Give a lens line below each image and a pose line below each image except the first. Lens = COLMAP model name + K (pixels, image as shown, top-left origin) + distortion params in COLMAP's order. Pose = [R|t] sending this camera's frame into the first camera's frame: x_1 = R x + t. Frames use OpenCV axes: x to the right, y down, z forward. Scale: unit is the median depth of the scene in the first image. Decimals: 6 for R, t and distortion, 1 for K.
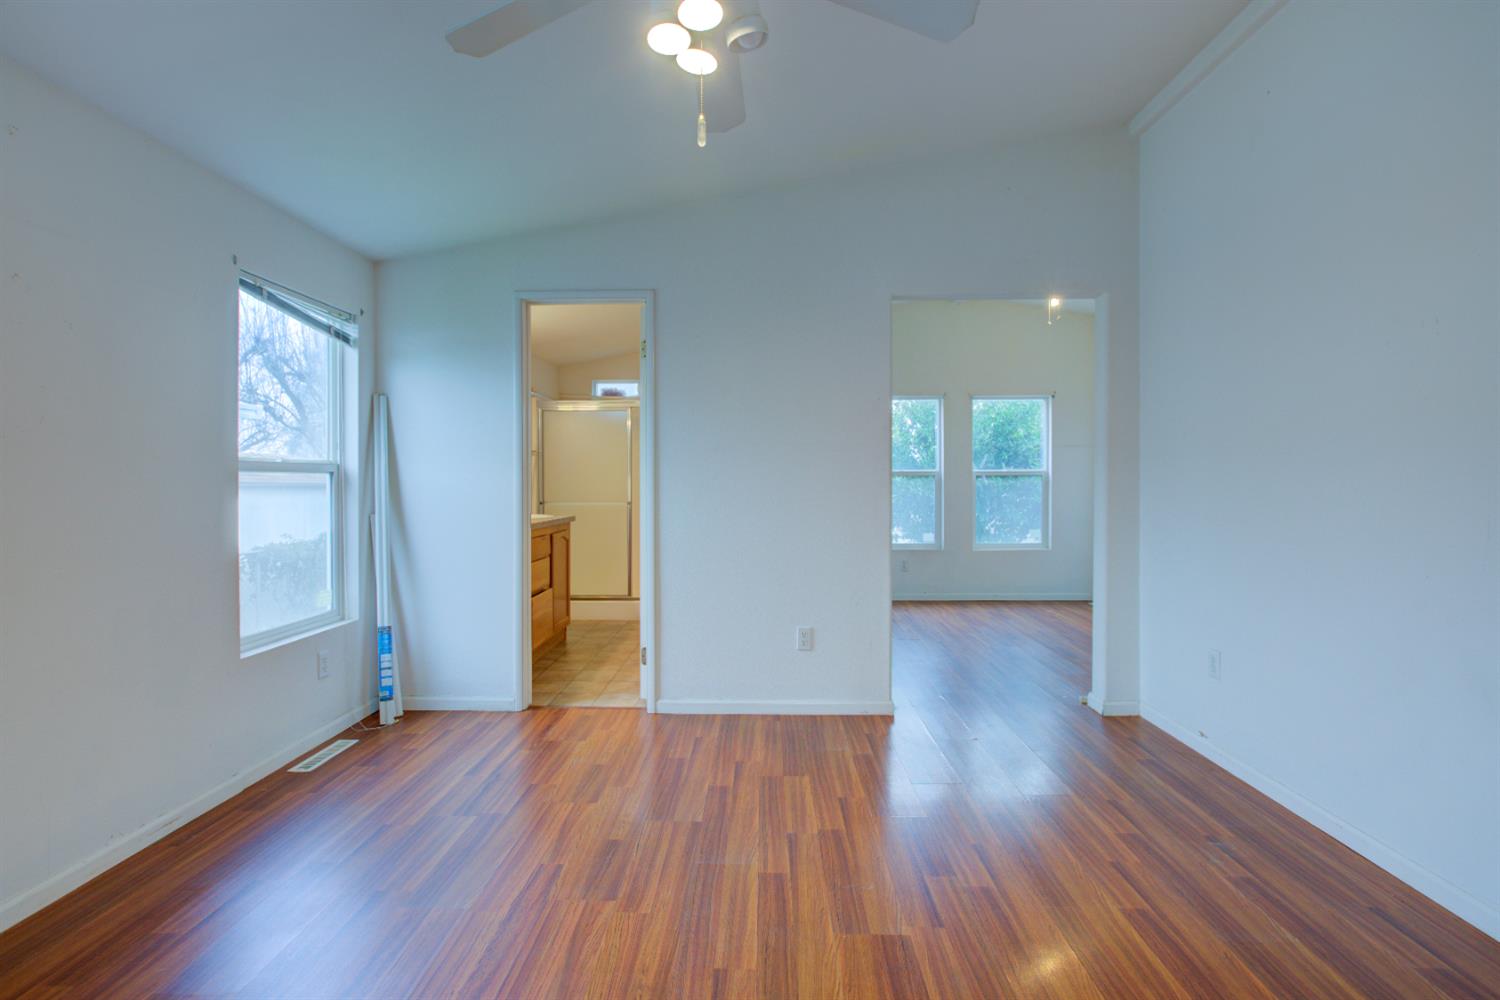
lens RADIAL K [[691.9, 0, 744.6], [0, 691.9, 490.2], [0, 0, 1]] dist [-0.006990, 0.004226]
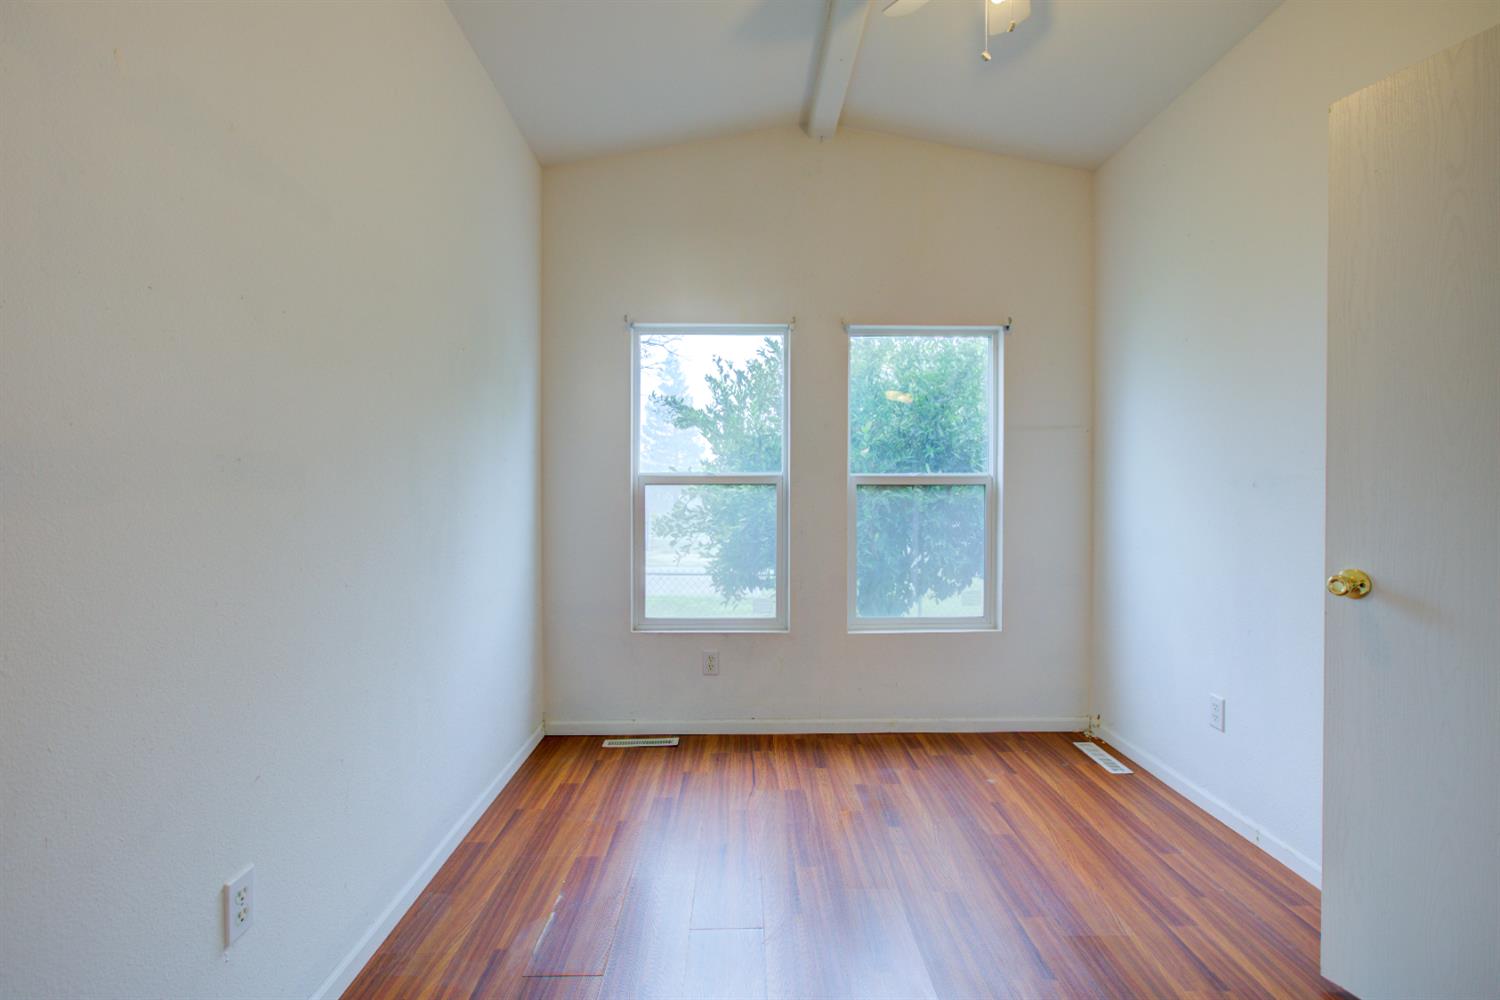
lens RADIAL K [[691.9, 0, 746.8], [0, 691.9, 489.7], [0, 0, 1]] dist [-0.006990, 0.004226]
pose [[0.998978, 0.008798, 0.044326, 0.221224], [-0.008242, 0.999885, -0.012714, -0.009443], [-0.044433, 0.012335, 0.998936, 0.472790]]
